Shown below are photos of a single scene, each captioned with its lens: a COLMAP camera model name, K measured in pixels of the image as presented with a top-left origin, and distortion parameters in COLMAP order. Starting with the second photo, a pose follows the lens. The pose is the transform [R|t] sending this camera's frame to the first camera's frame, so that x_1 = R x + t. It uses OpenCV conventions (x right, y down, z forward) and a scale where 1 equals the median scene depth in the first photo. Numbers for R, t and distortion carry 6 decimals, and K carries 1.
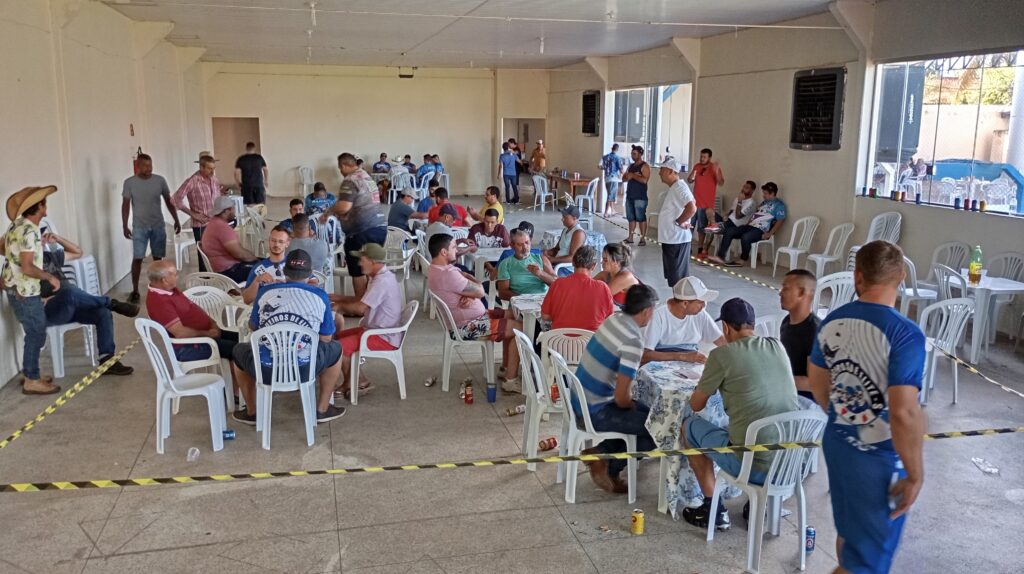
lens RADIAL K [[864.5, 0, 512.8], [0, 864.5, 290.8], [0, 0, 1]] dist [0.040652, -0.028496]
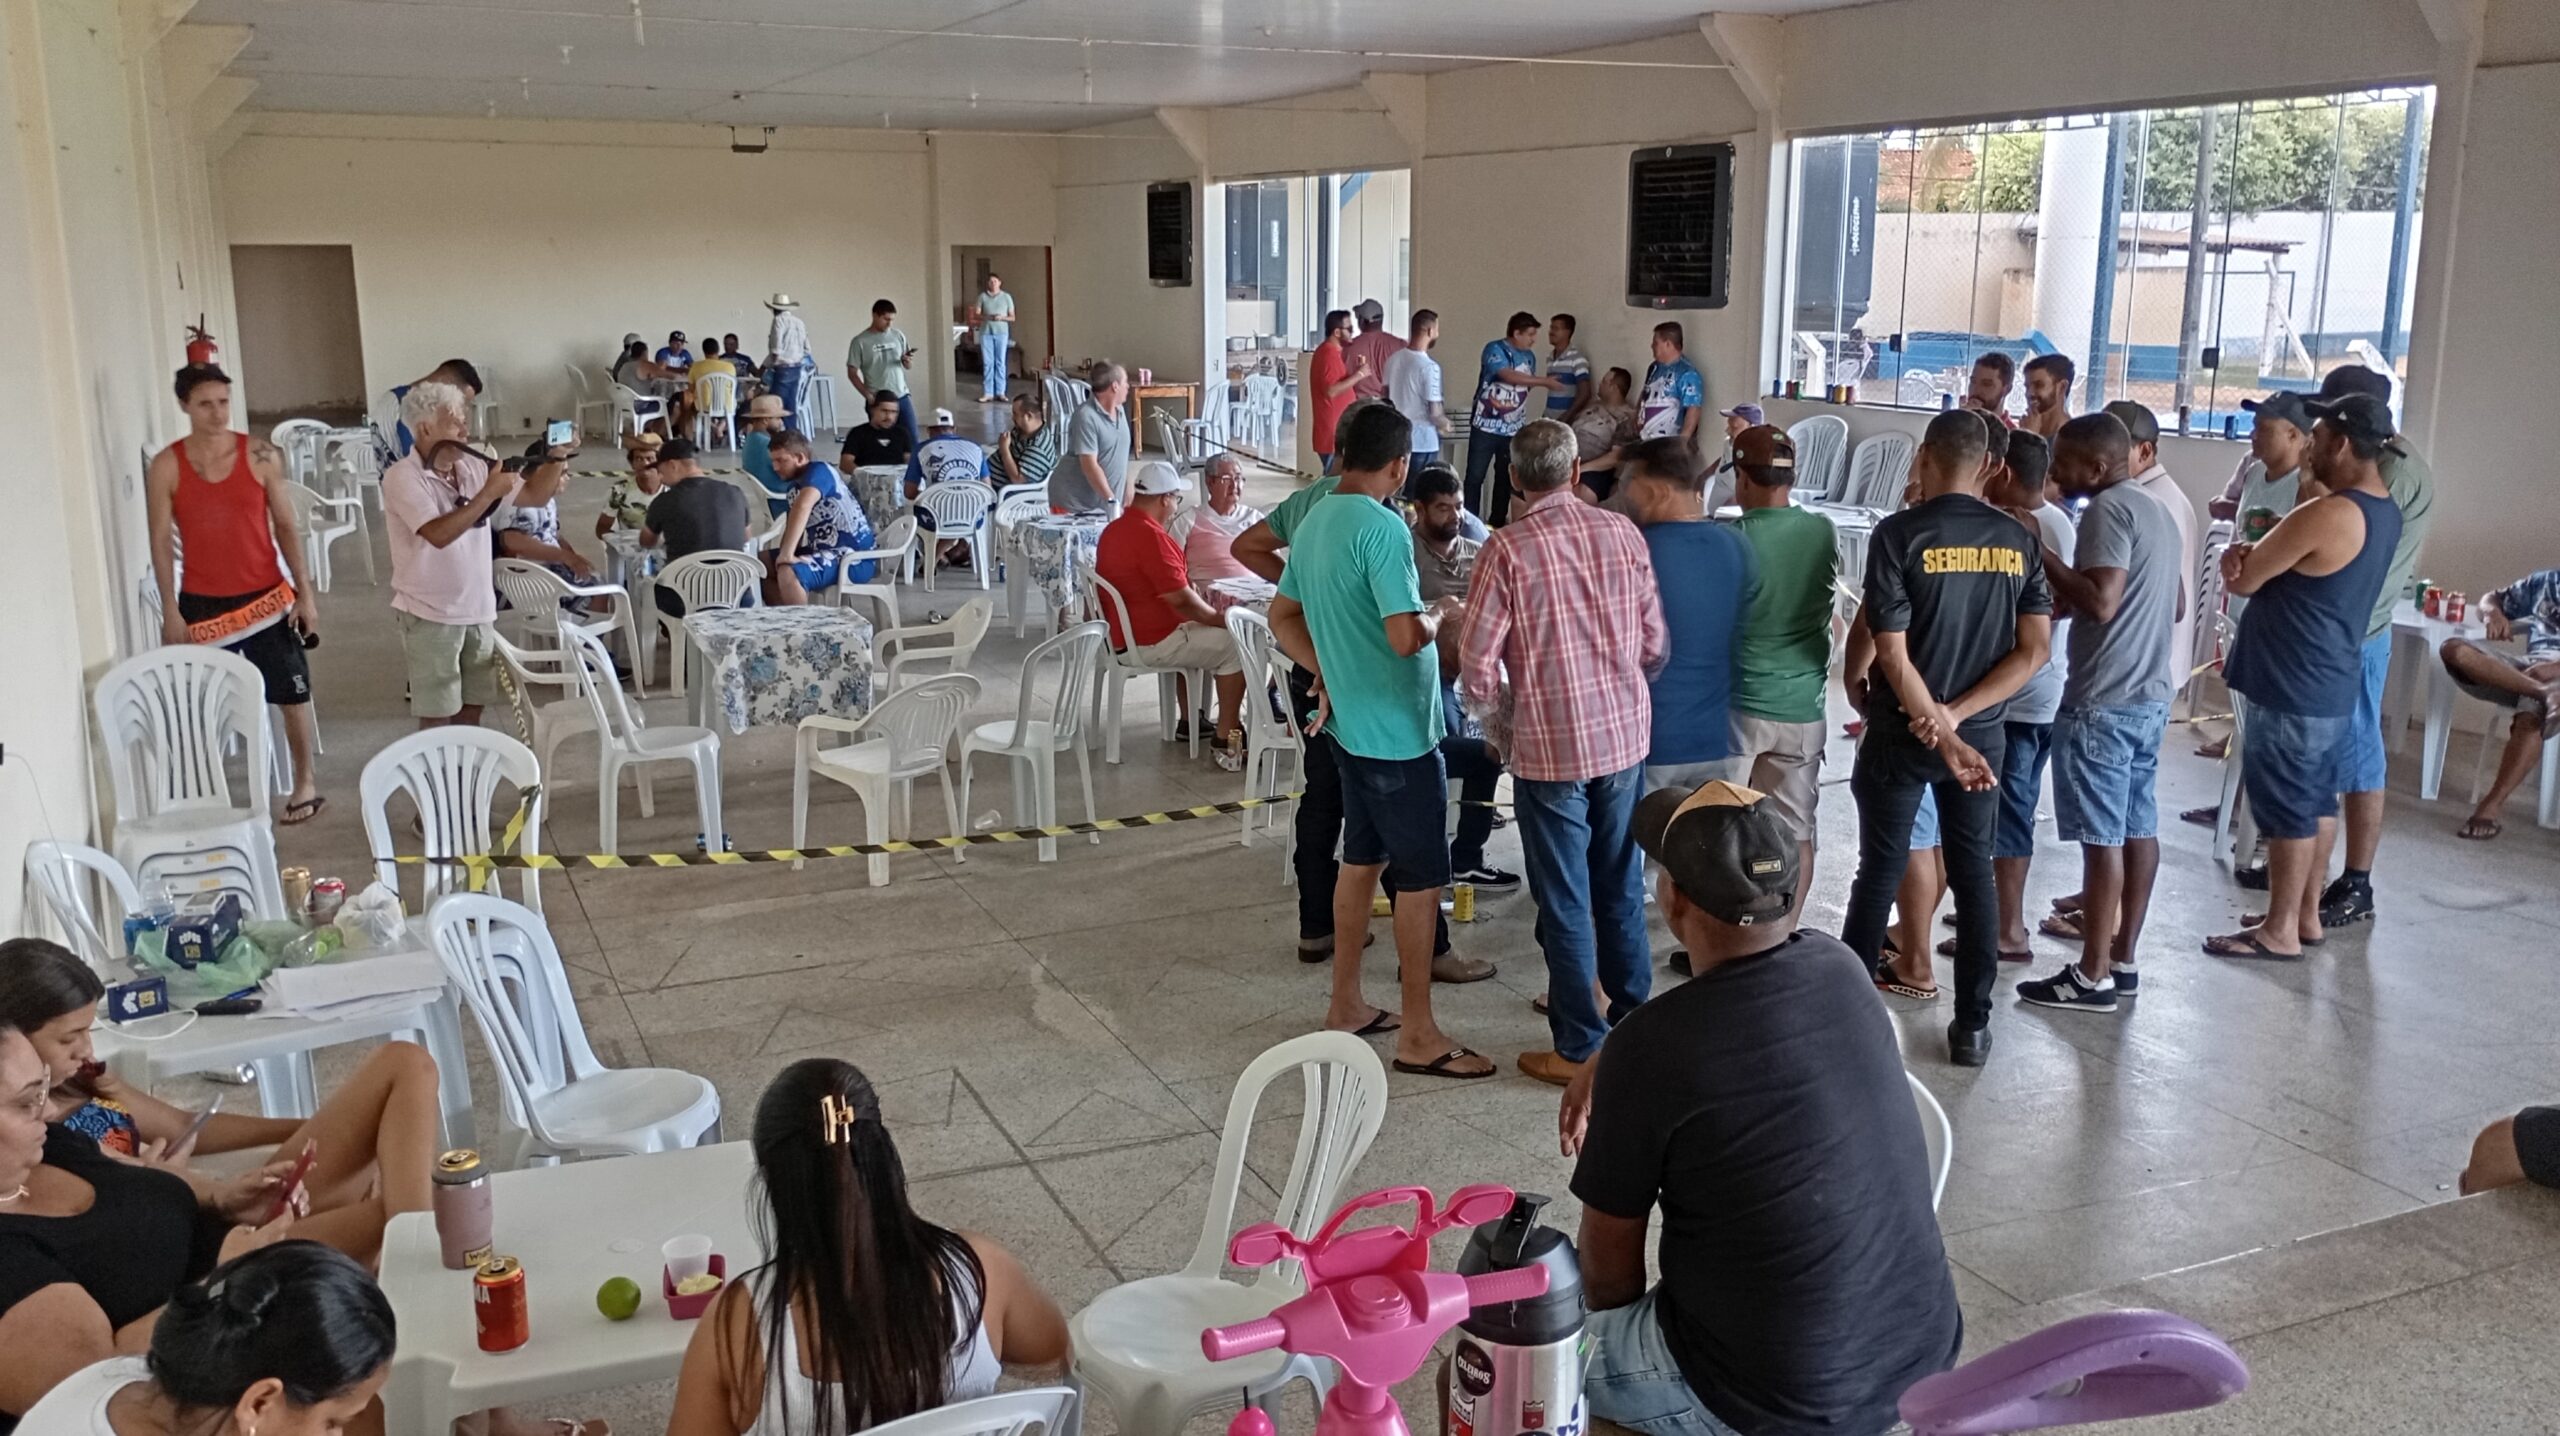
lens RADIAL K [[2161.3, 0, 1293.2], [0, 2161.3, 710.9], [0, 0, 1]] dist [0.040652, -0.028496]
pose [[0.982795, -0.043013, 0.179622, -0.083152], [0.040243, 0.999009, 0.019037, 0.029439], [-0.180263, -0.011481, 0.983551, -0.151319]]
